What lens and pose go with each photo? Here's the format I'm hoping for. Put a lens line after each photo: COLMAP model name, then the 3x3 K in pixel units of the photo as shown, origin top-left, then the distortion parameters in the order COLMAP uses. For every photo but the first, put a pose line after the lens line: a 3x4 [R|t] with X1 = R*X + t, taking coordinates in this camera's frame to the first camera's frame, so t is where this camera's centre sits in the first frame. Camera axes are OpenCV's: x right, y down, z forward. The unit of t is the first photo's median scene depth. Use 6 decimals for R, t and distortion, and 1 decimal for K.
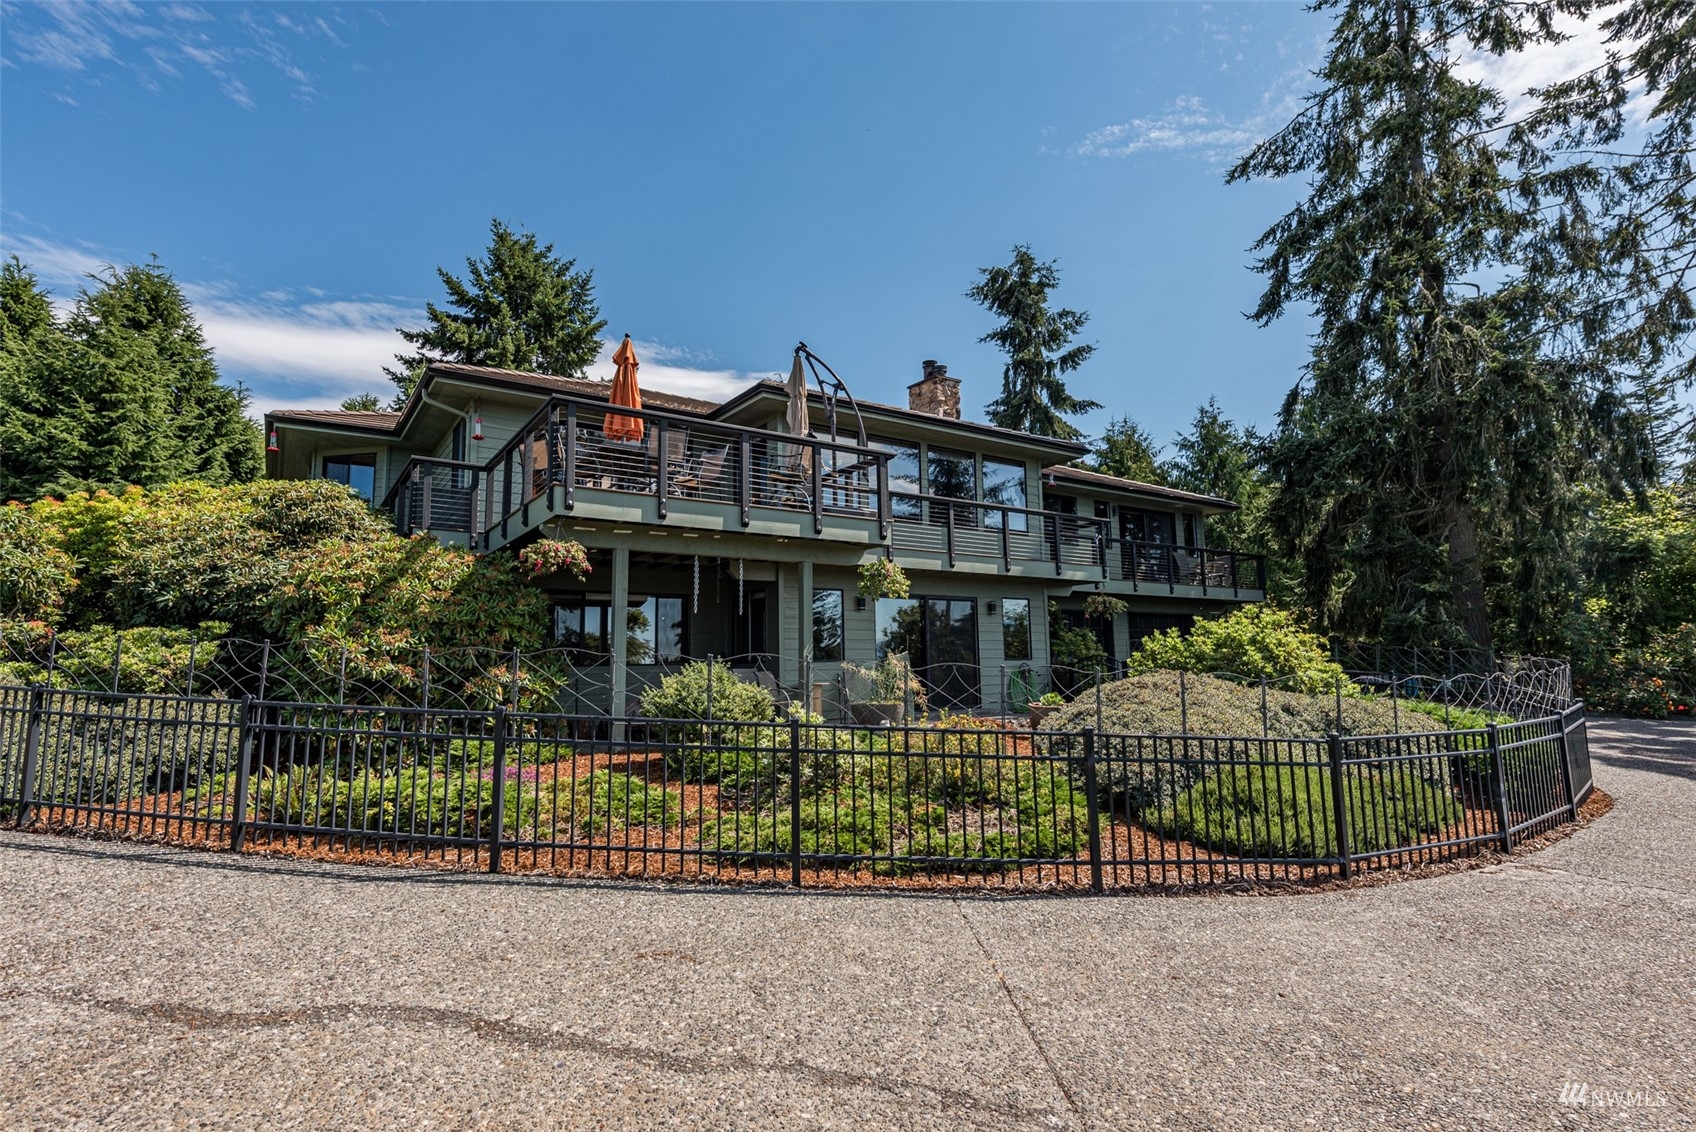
lens RADIAL K [[850.0, 0, 851.0], [0, 850.0, 563.2], [0, 0, 1]] dist [0.010908, -0.004208]
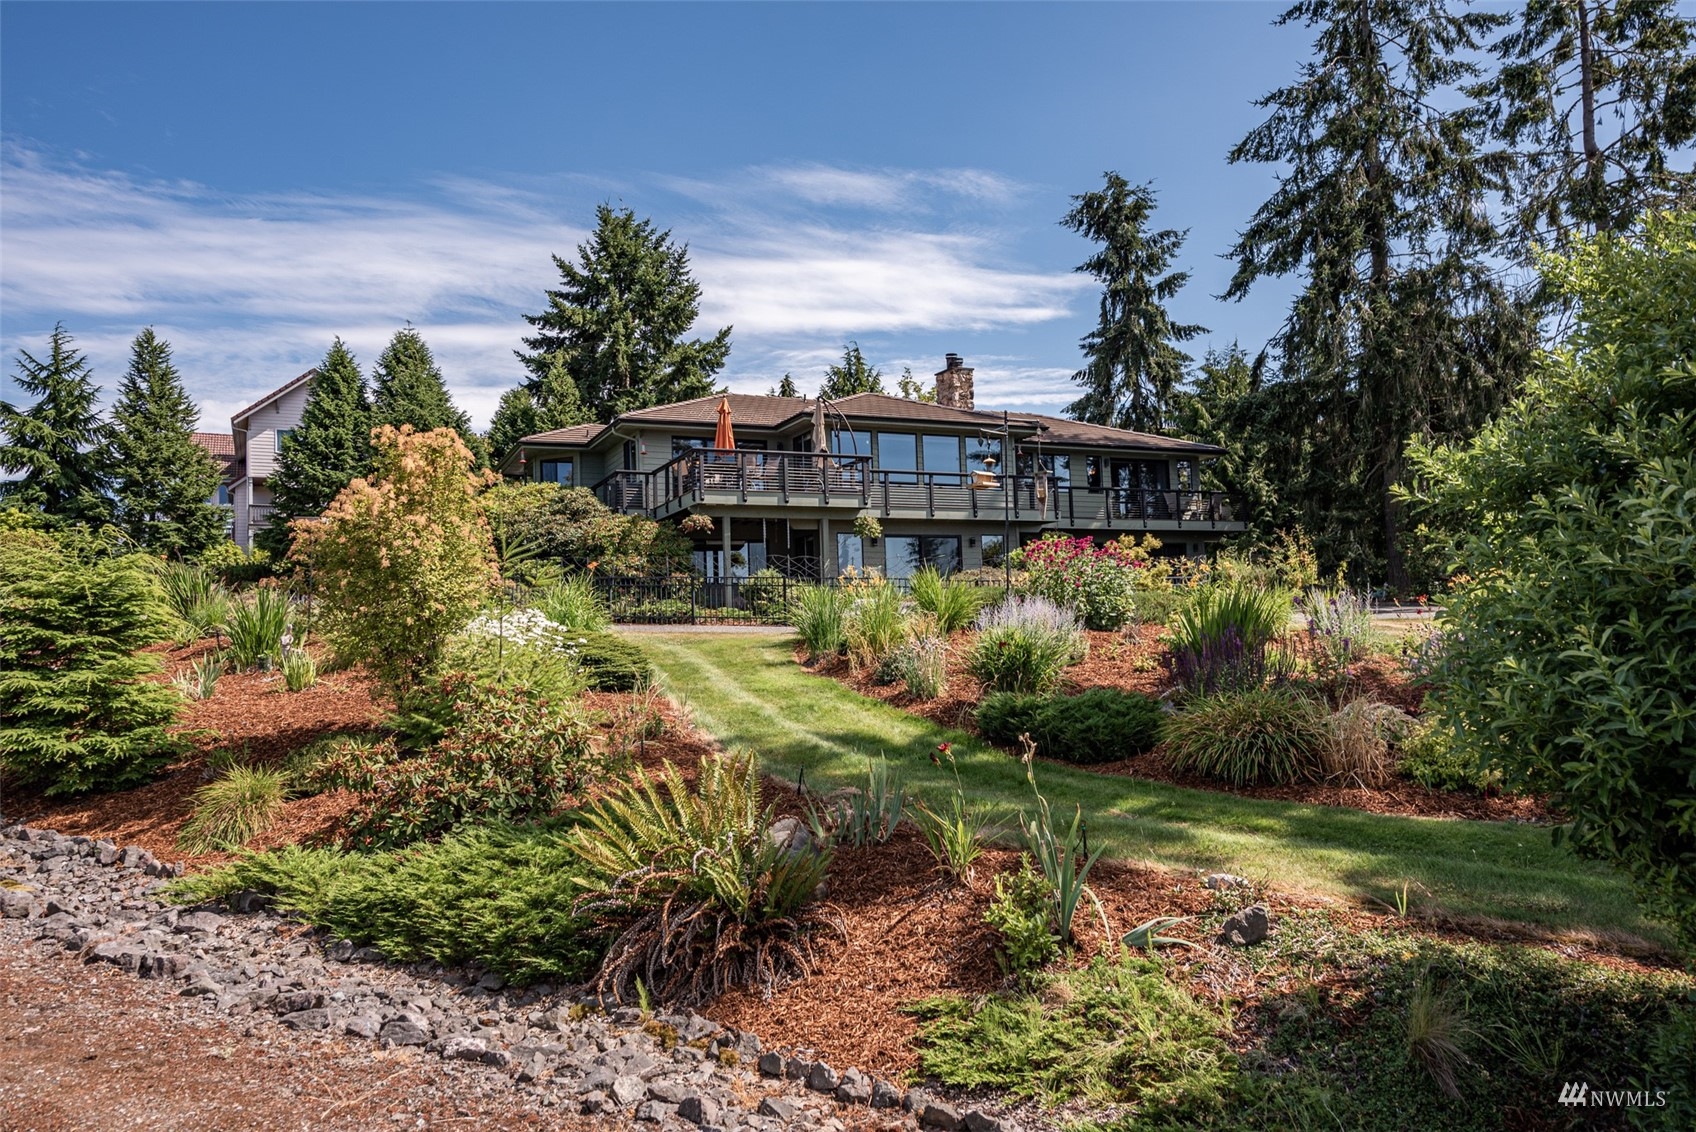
lens RADIAL K [[1208.0, 0, 838.3], [0, 1208.0, 565.2], [0, 0, 1]] dist [-0.016865, -0.000021]
pose [[0.985150, -0.030361, -0.168988, 0.127336], [0.039587, 0.997888, 0.051501, -0.010619], [0.167068, -0.057426, 0.984272, -0.481225]]
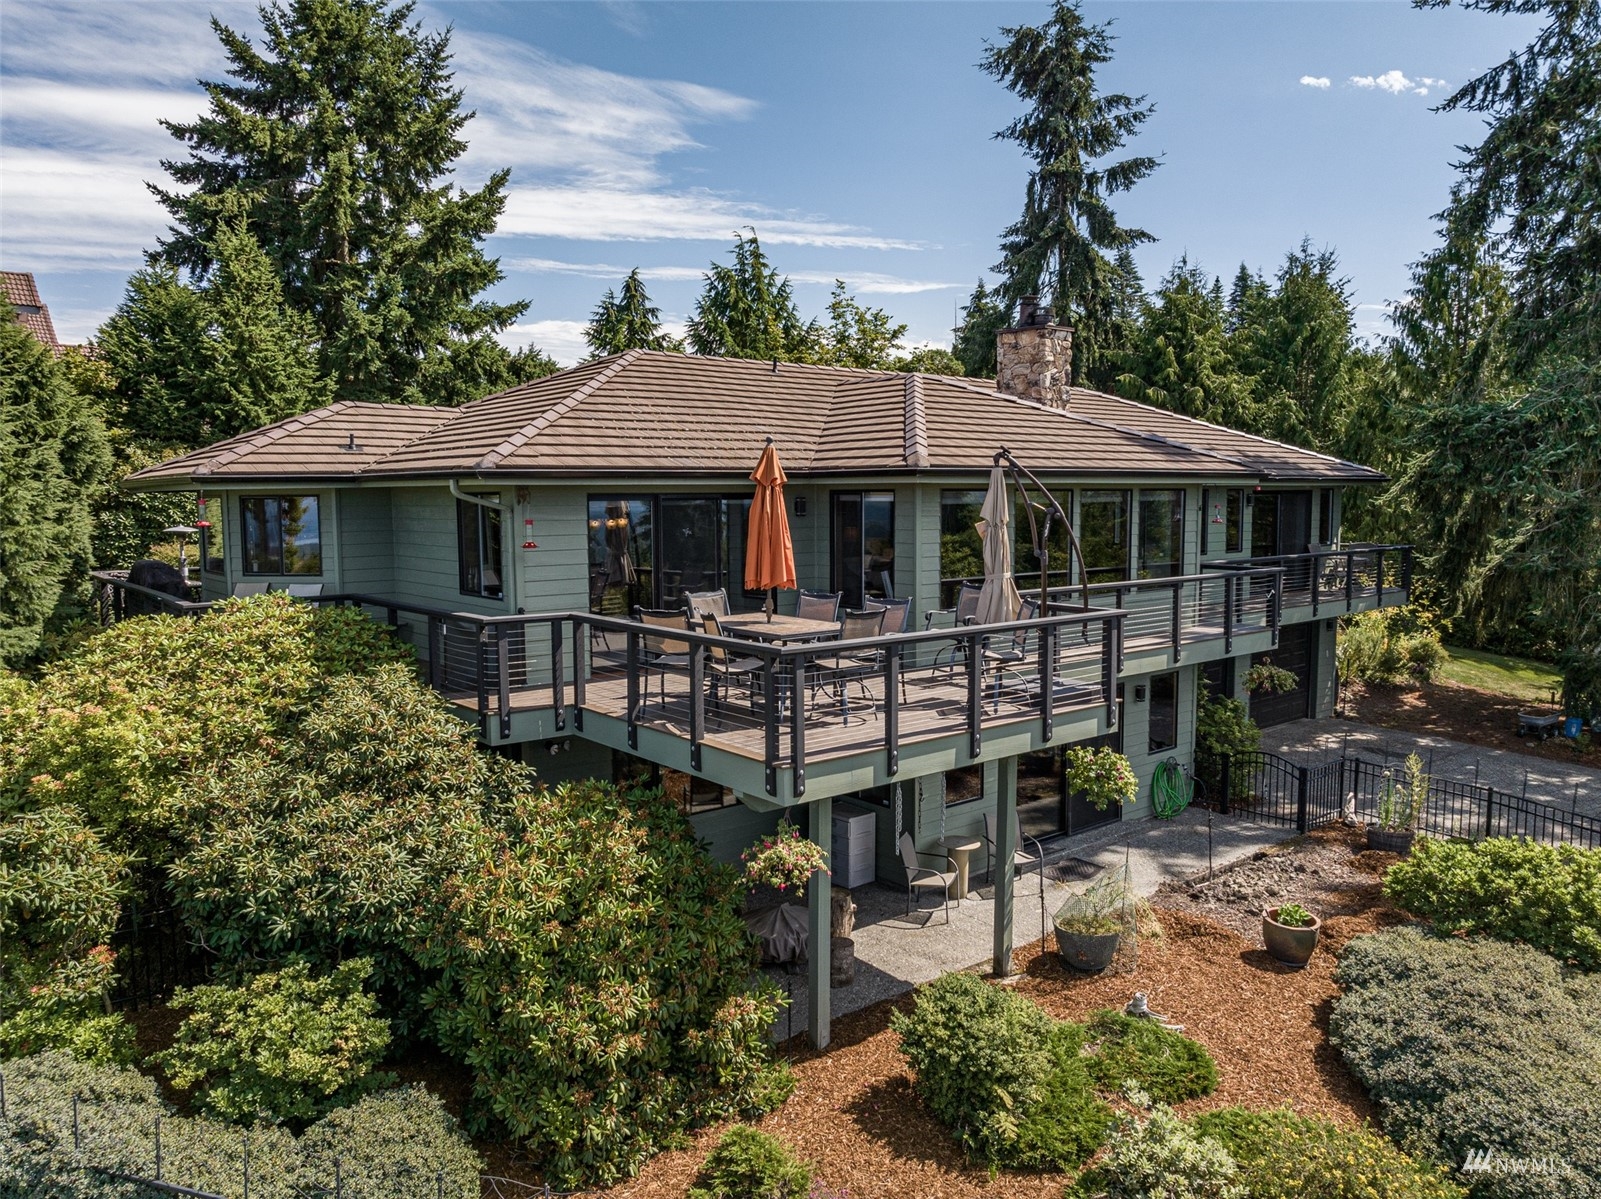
lens RADIAL K [[1157.2, 0, 806.7], [0, 1157.2, 602.2], [0, 0, 1]] dist [-0.039101, 0.017865]
pose [[0.995913, 0.004068, 0.090222, -0.103410], [-0.024432, 0.973870, 0.225789, -0.115137], [-0.086946, -0.227071, 0.969989, 0.009950]]
